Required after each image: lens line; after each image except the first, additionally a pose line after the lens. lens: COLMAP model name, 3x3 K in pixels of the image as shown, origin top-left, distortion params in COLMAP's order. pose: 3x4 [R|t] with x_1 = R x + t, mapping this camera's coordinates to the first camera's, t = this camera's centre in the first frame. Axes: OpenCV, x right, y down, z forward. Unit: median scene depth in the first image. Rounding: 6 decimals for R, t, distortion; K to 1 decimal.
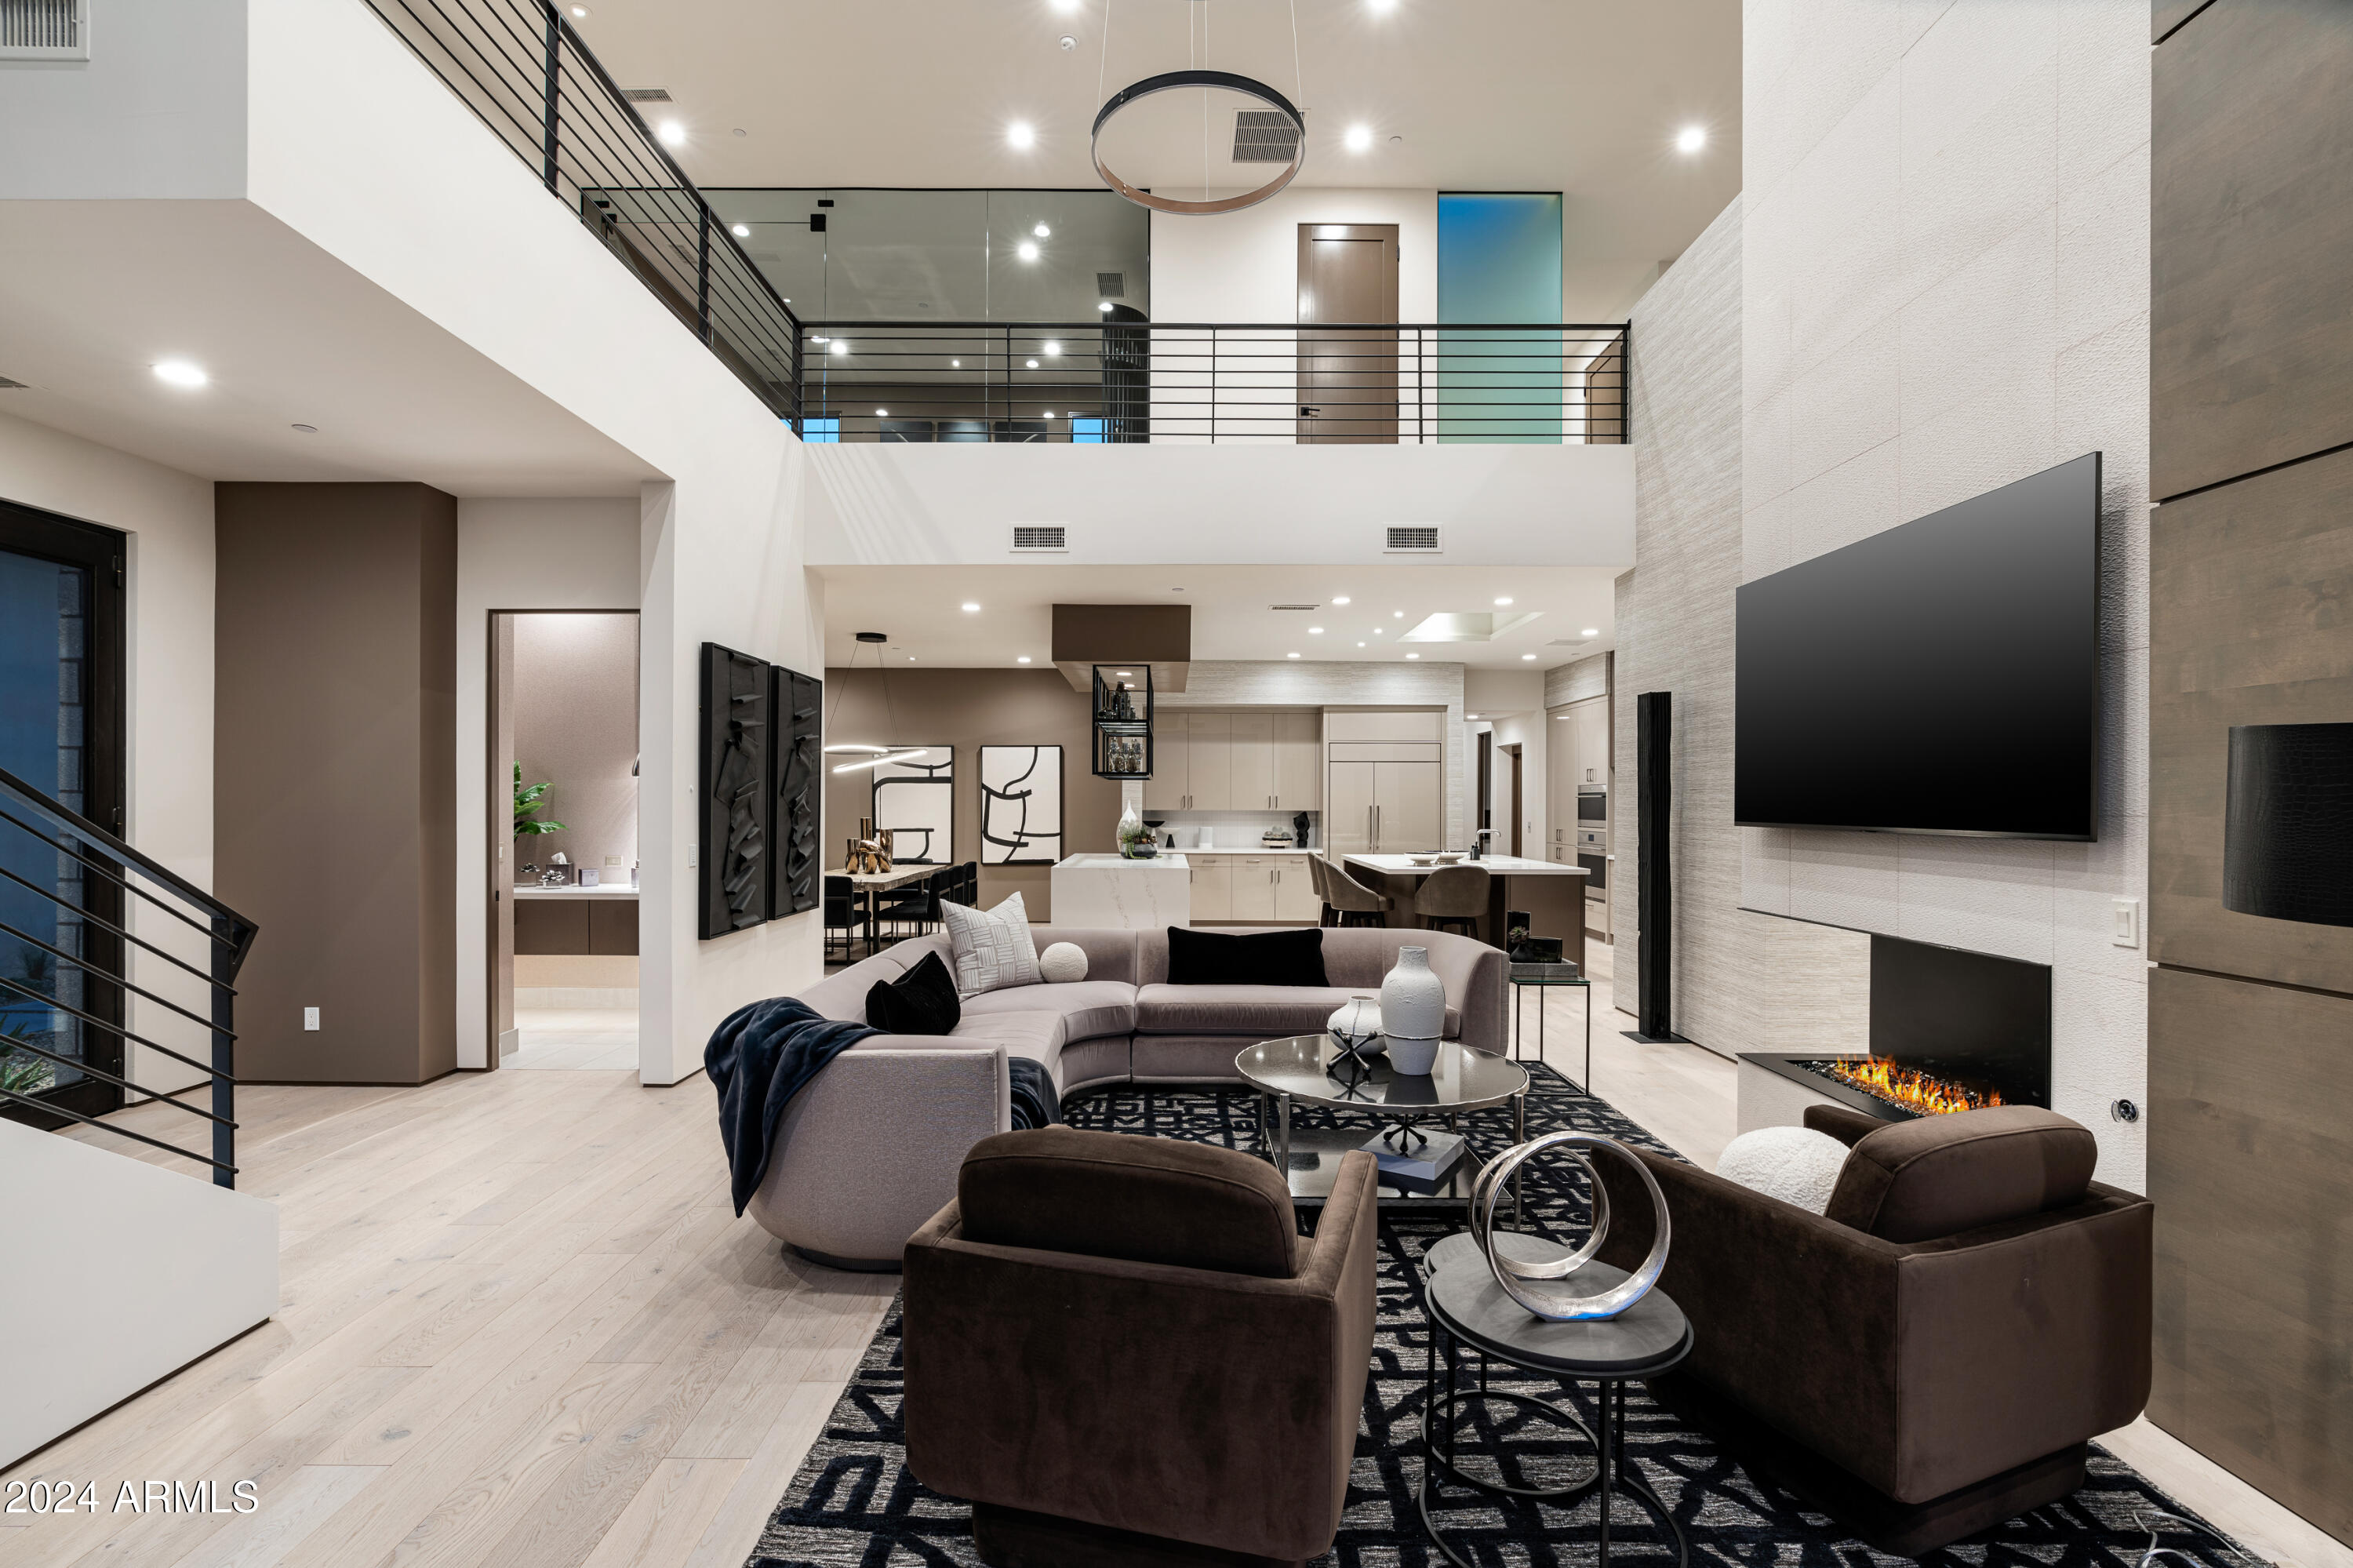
lens RADIAL K [[1056.5, 0, 1166.3], [0, 1056.5, 798.6], [0, 0, 1]] dist [-0.011216, 0.000011]
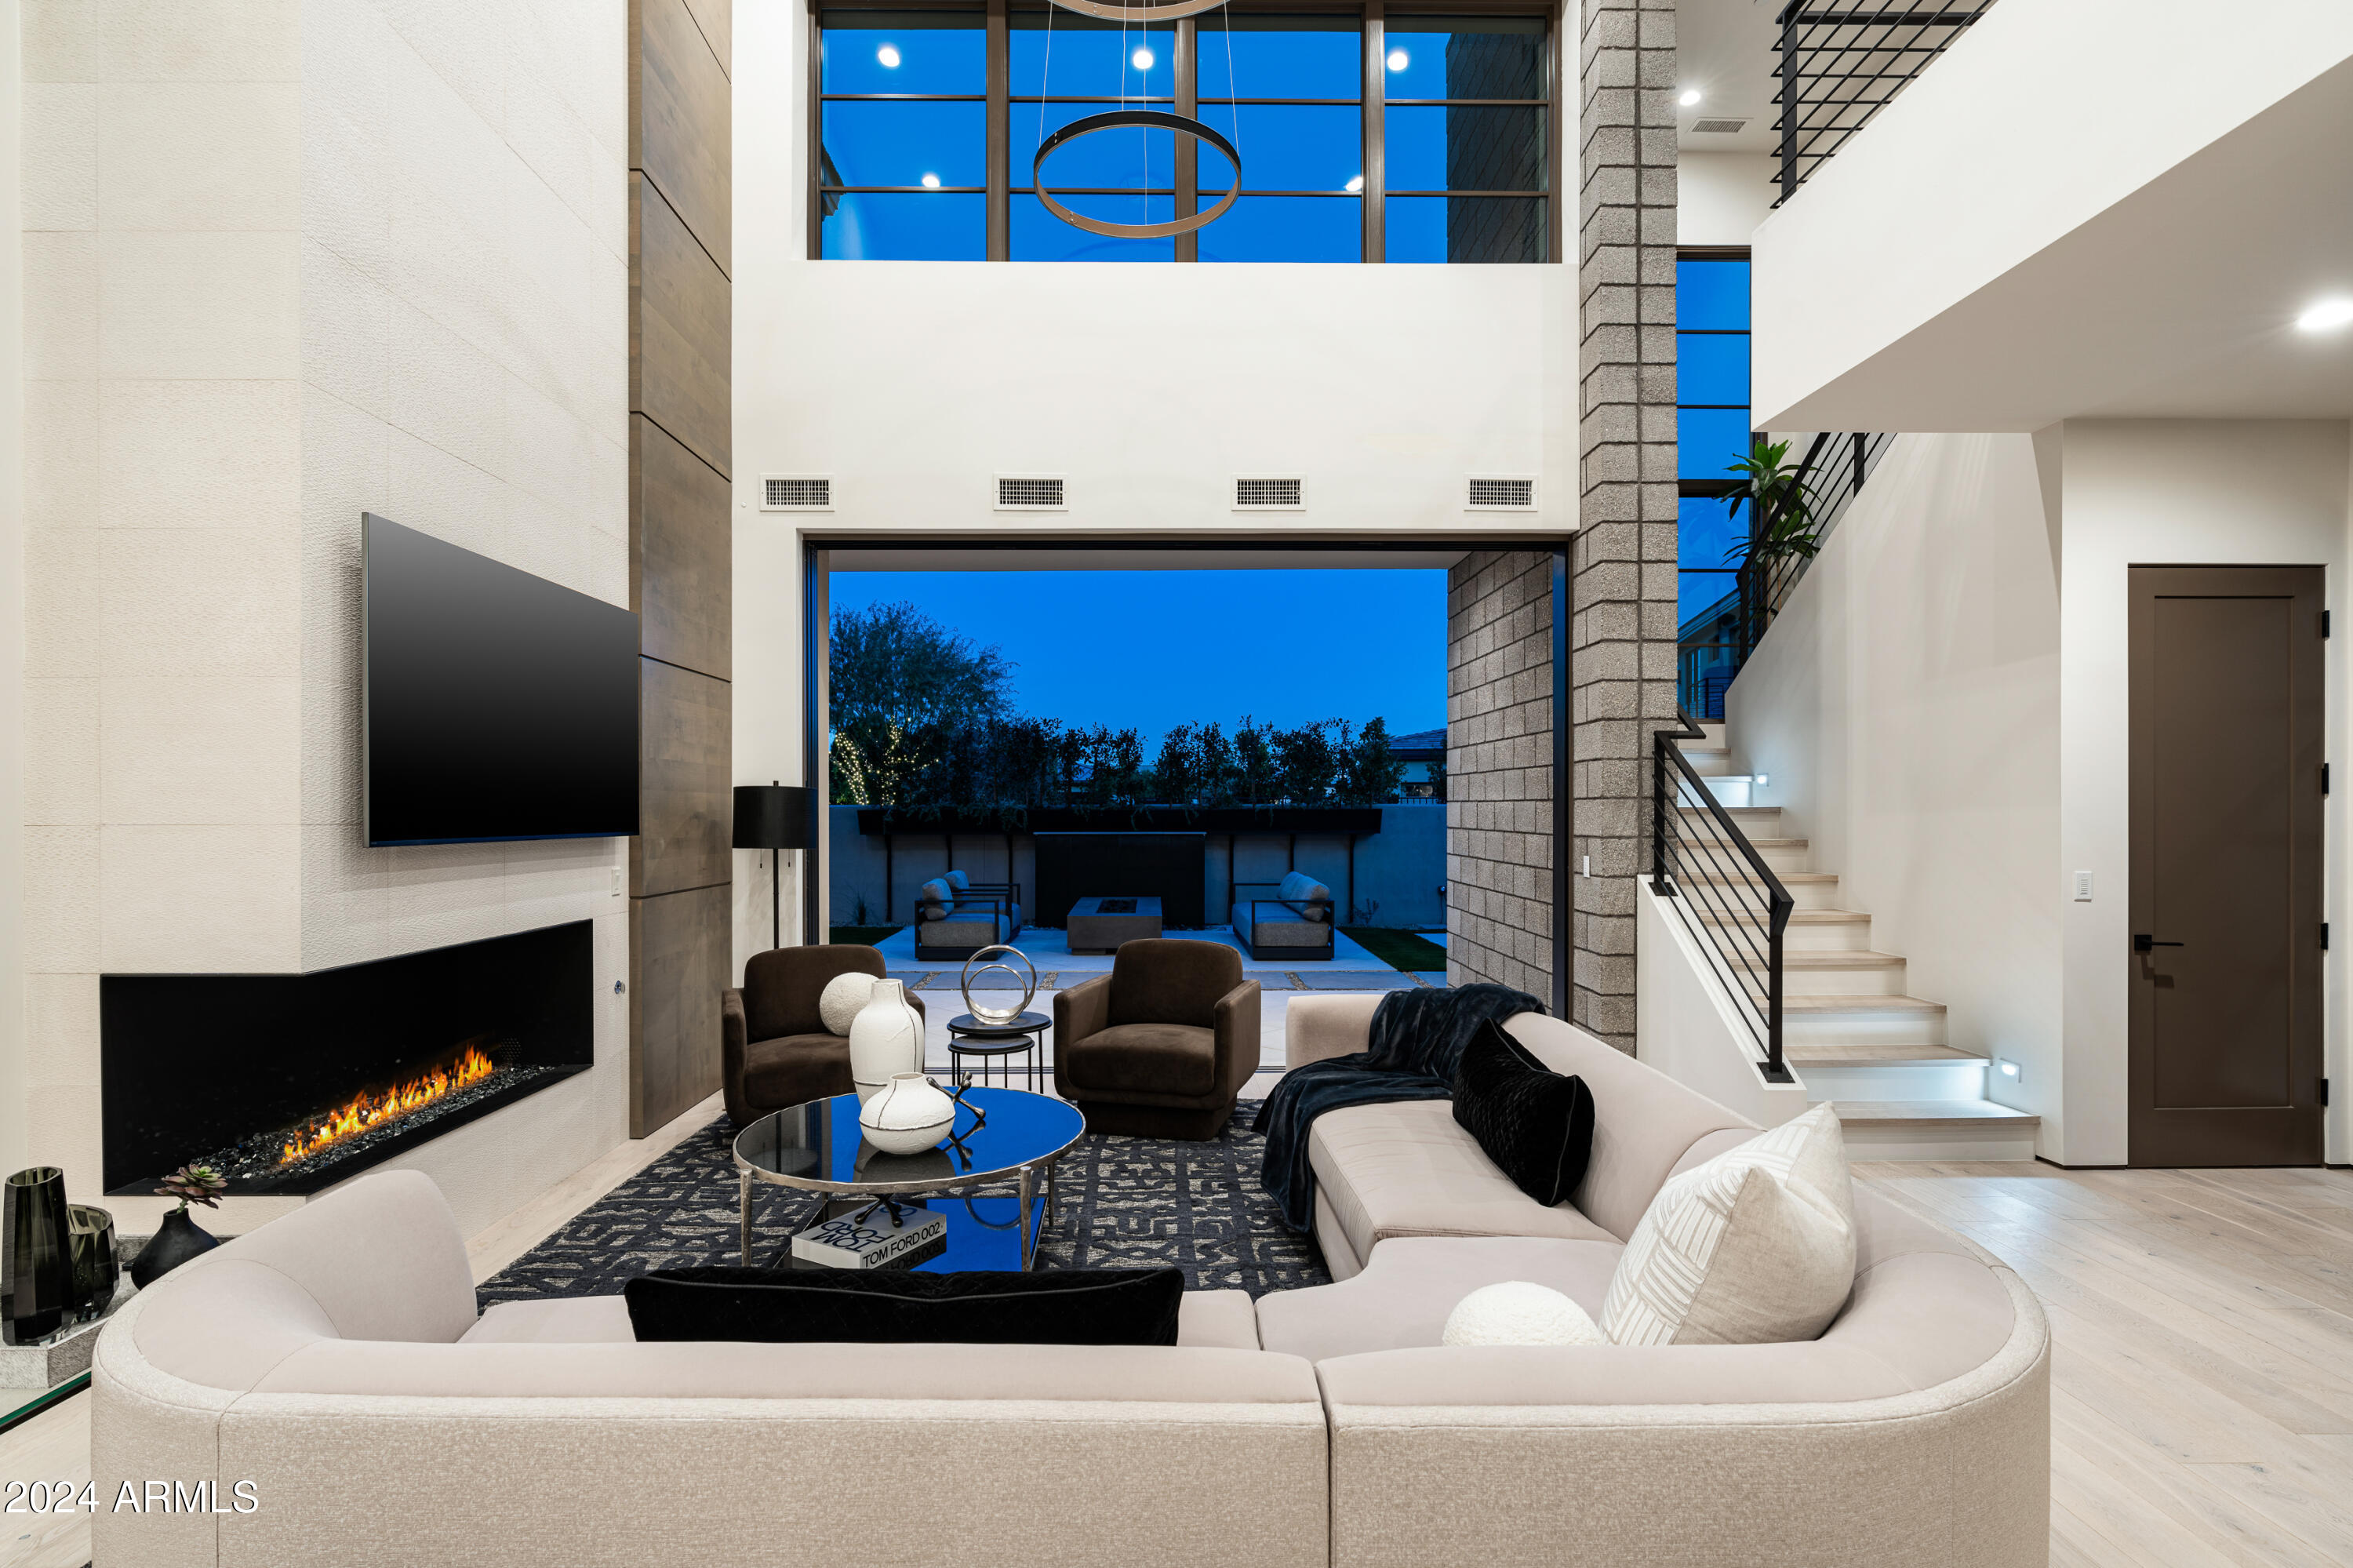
lens RADIAL K [[1116.0, 0, 1173.7], [0, 1116.0, 808.6], [0, 0, 1]] dist [-0.000135, -0.000013]
pose [[-0.999840, -0.005290, -0.017081, 0.010181], [-0.005202, 0.999973, -0.005171, 0.000697], [0.017108, -0.005081, -0.999841, 2.189104]]
